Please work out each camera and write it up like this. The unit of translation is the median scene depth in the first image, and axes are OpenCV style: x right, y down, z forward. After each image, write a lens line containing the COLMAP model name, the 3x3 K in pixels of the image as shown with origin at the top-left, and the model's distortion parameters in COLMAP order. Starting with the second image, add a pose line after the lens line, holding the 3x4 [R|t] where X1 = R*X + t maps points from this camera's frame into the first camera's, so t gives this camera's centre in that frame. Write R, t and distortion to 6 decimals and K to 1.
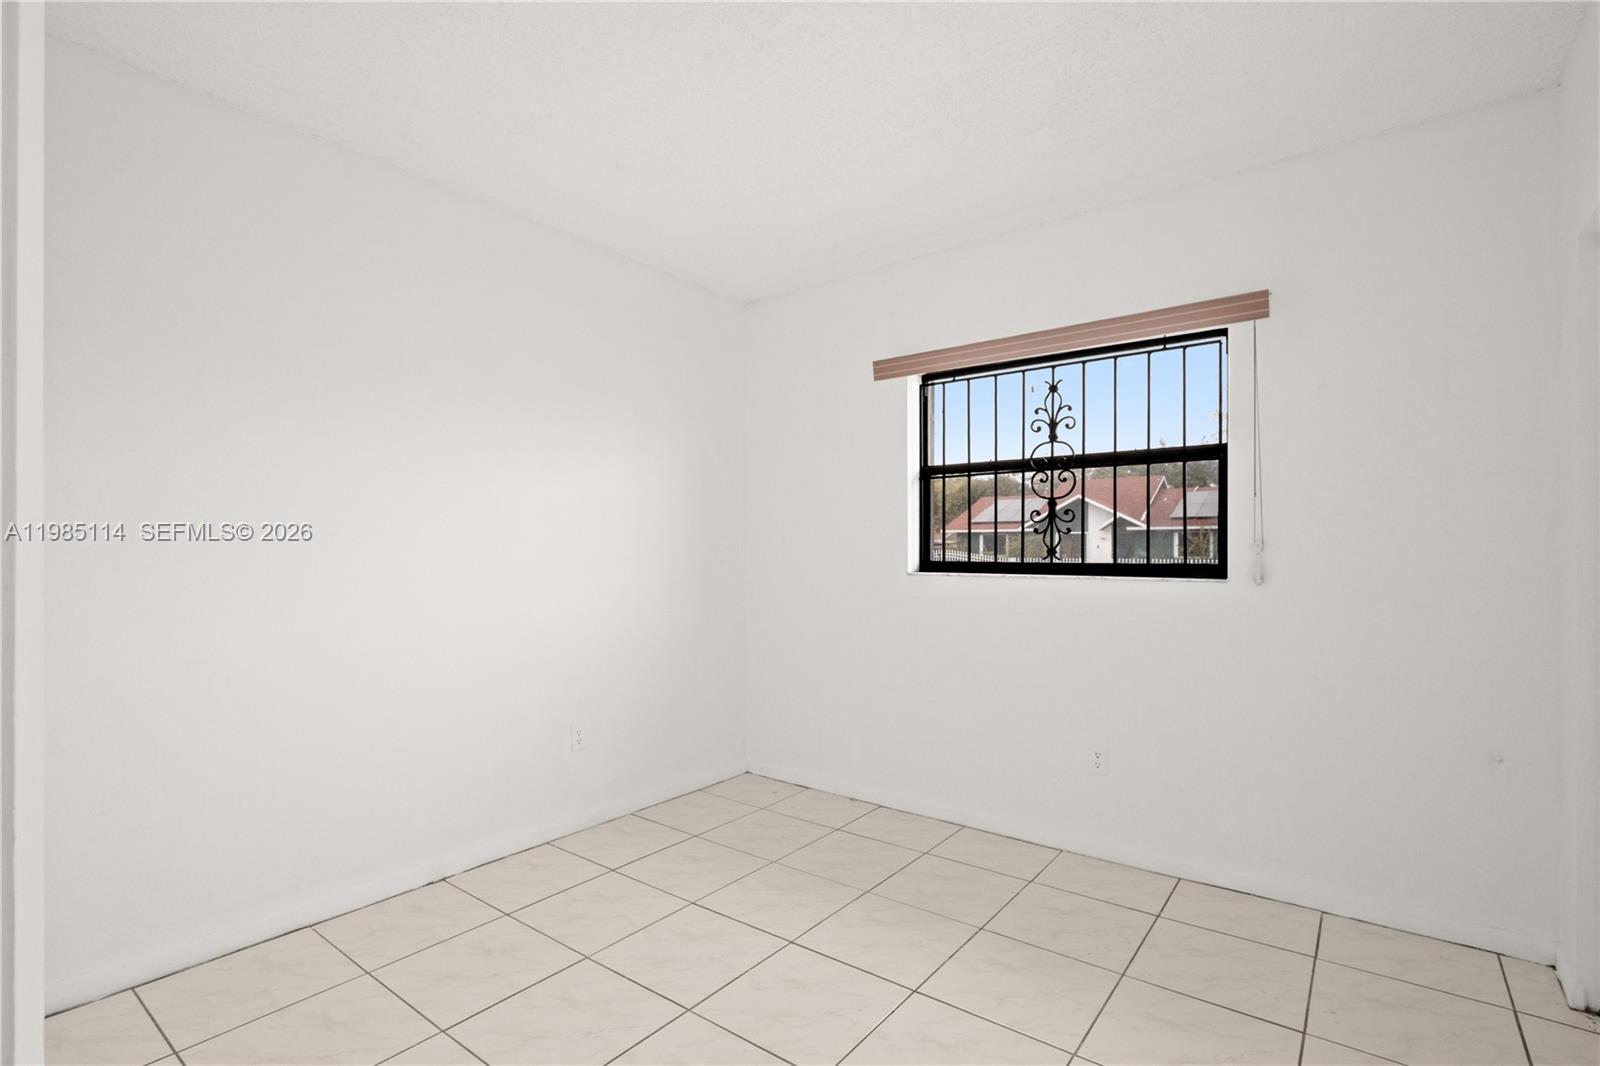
lens RADIAL K [[744.9, 0, 767.2], [0, 744.9, 535.6], [0, 0, 1]] dist [-0.003322, 0.002768]
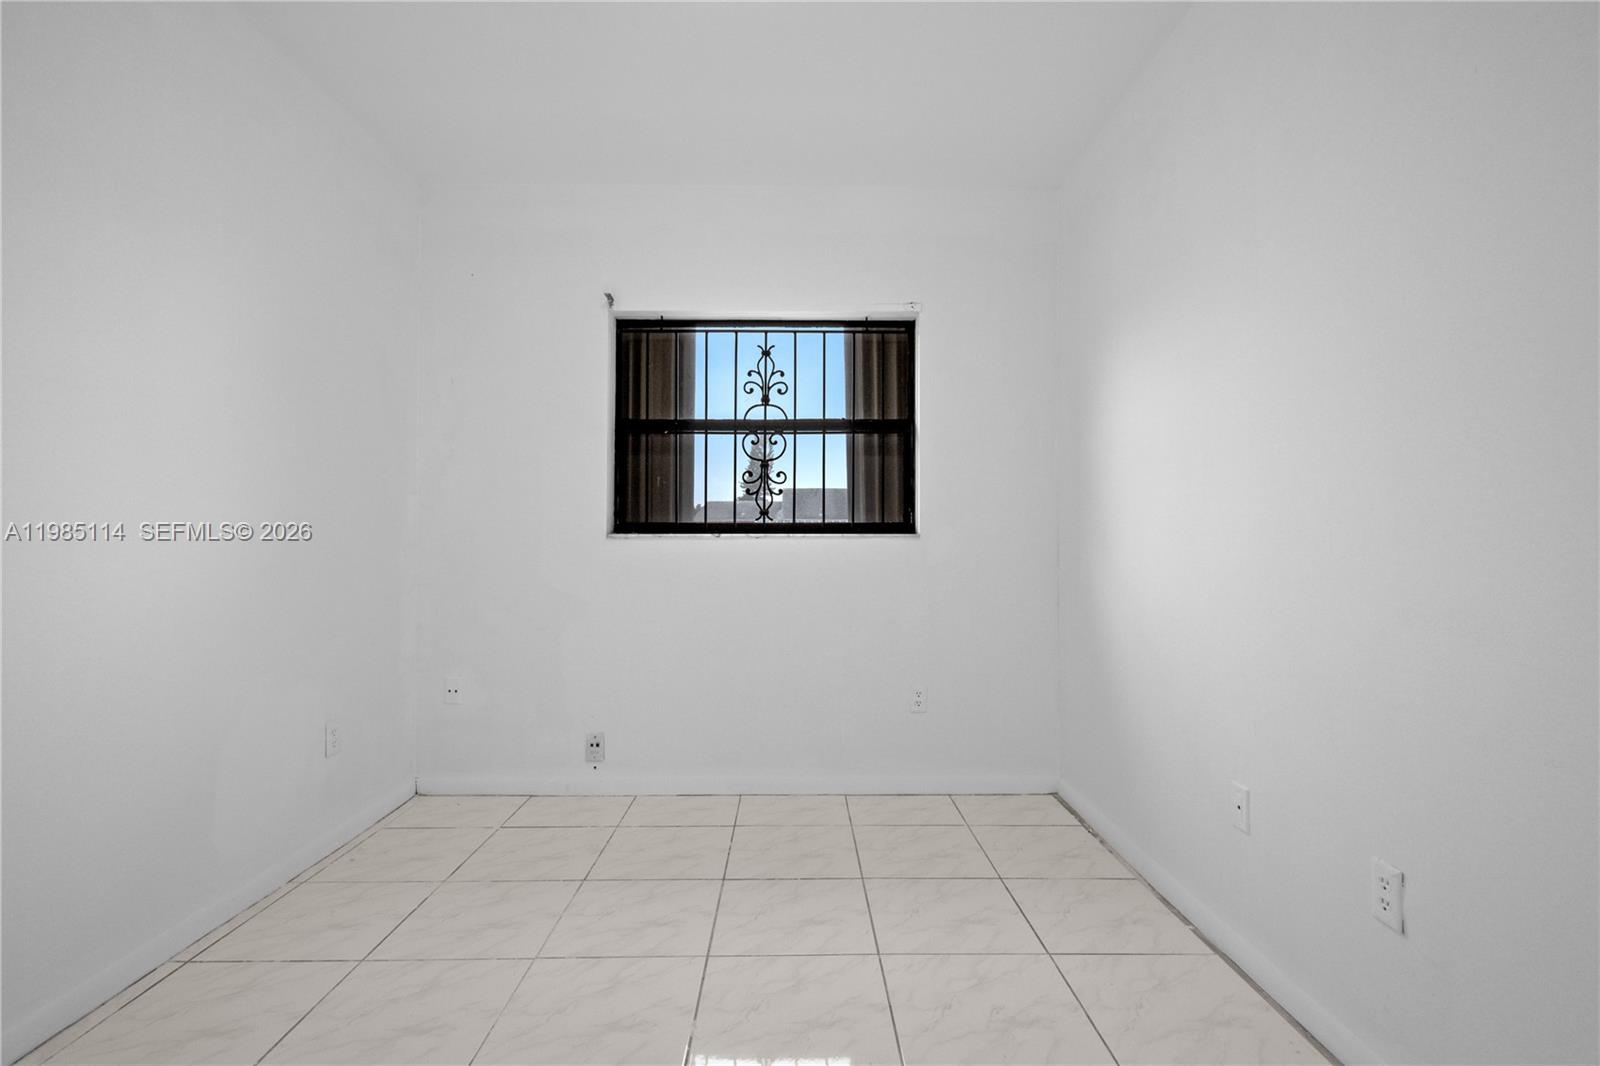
lens RADIAL K [[744.9, 0, 795.0], [0, 744.9, 522.2], [0, 0, 1]] dist [-0.003322, 0.002768]
pose [[0.787763, -0.006477, 0.615944, -0.217652], [-0.014752, 0.999460, 0.029376, 0.004452], [-0.615801, -0.032228, 0.787242, 0.162666]]
